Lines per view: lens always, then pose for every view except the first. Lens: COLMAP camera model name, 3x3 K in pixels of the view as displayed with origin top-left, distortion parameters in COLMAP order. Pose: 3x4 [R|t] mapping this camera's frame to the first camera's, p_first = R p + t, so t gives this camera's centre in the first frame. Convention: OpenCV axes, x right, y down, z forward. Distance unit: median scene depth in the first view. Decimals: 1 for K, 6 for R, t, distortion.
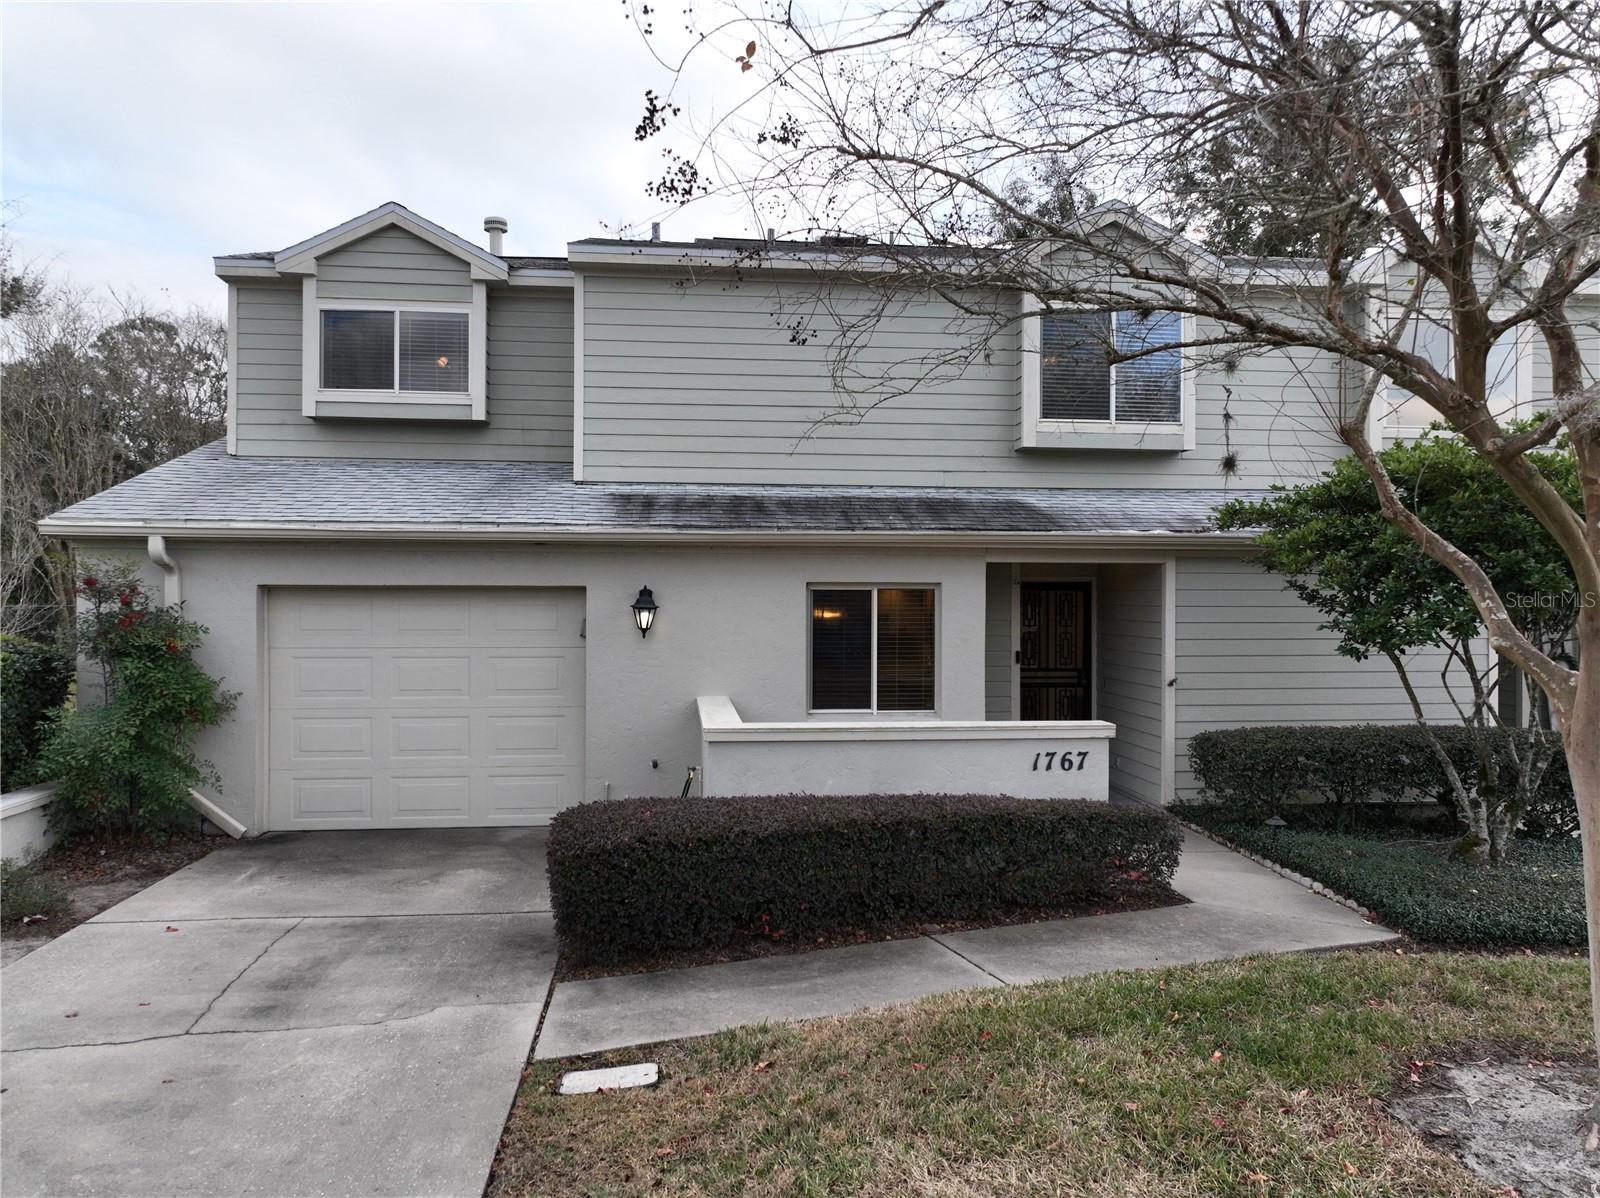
lens RADIAL K [[1122.9, 0, 809.0], [0, 1122.9, 591.4], [0, 0, 1]] dist [0.000235, 0.017717]
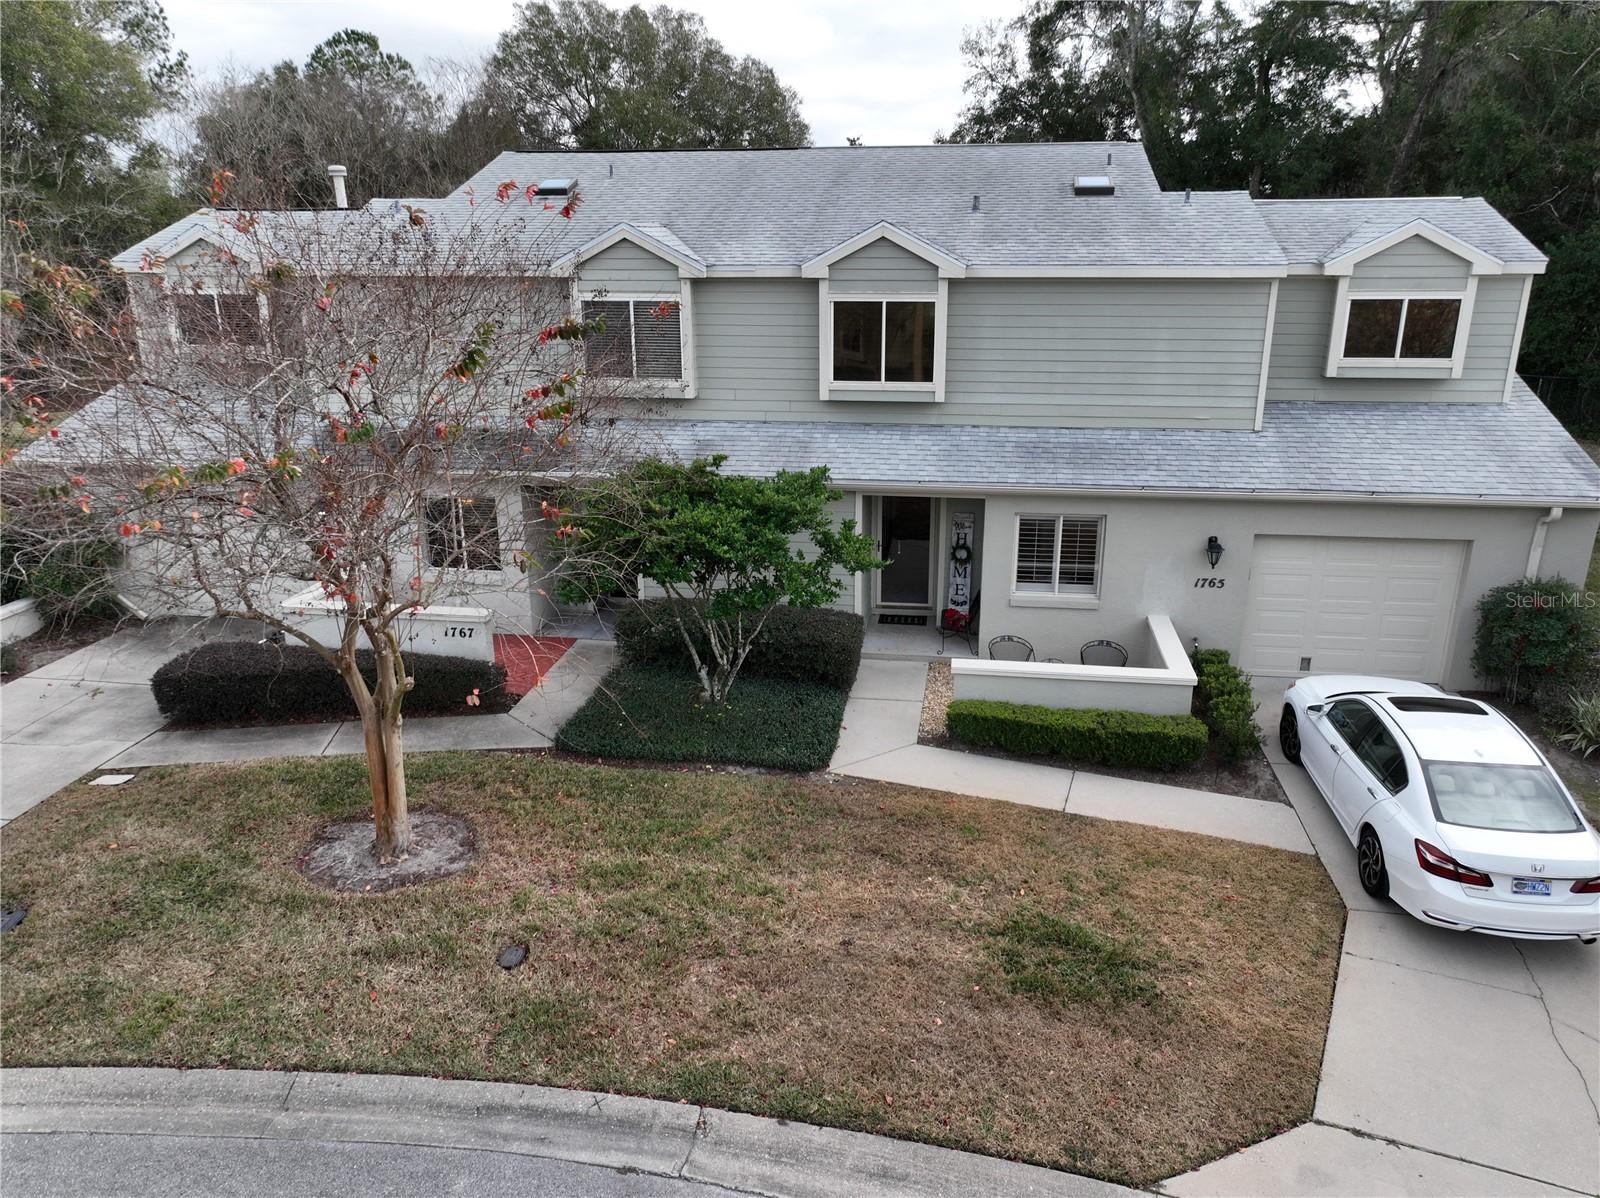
lens RADIAL K [[1122.9, 0, 806.2], [0, 1122.9, 603.0], [0, 0, 1]] dist [0.000235, 0.017717]
pose [[0.967705, 0.073649, -0.241086, 1.441313], [0.006201, 0.949126, 0.314837, -0.558625], [0.252008, -0.306164, 0.918017, -0.631686]]
